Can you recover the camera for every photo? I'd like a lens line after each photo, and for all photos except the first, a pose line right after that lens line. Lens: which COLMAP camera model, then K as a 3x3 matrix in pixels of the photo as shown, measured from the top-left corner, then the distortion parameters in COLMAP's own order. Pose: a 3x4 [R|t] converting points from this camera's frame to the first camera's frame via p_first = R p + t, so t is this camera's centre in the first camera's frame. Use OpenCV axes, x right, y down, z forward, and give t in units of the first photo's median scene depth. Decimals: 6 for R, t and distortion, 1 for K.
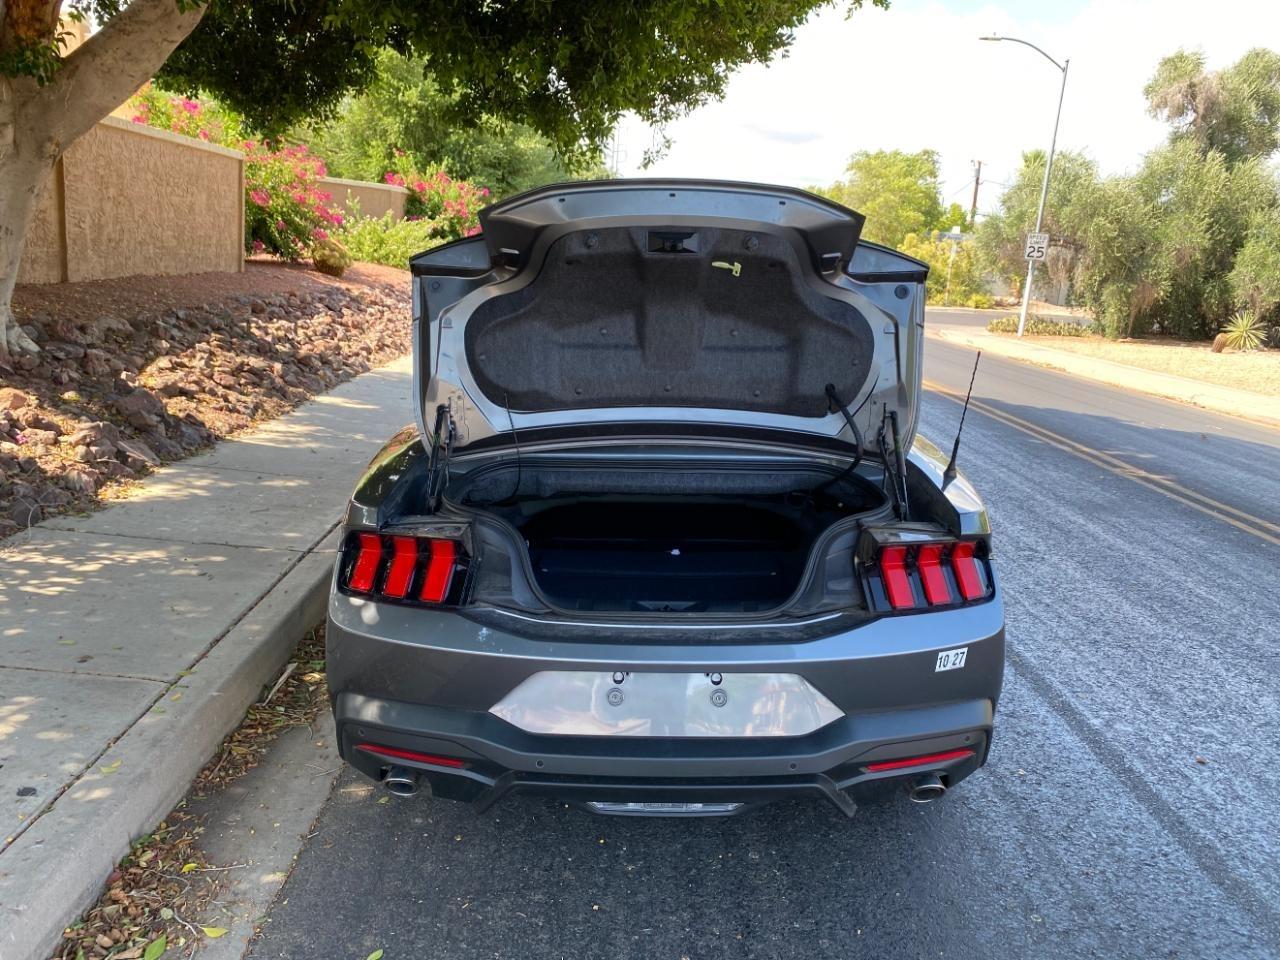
lens RADIAL K [[979.4, 0, 651.7], [0, 979.4, 474.6], [0, 0, 1]] dist [0.019541, -0.012868]
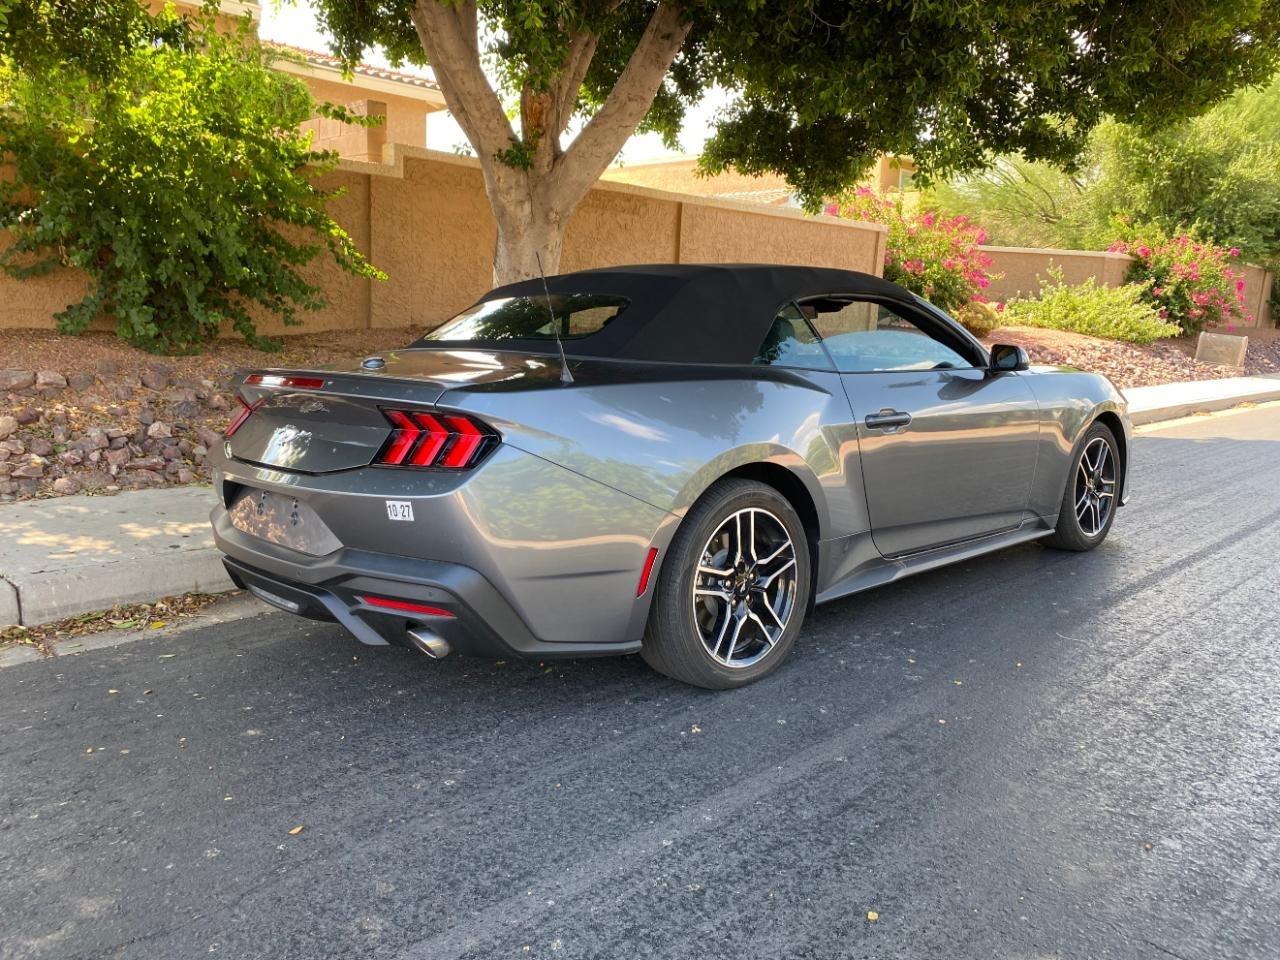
lens RADIAL K [[979.4, 0, 646.1], [0, 979.4, 477.2], [0, 0, 1]] dist [0.019541, -0.012868]
pose [[0.691264, 0.084823, -0.717607, 0.523336], [-0.147825, 0.988684, -0.025533, 0.055040], [0.707320, 0.123730, 0.695980, 0.165111]]
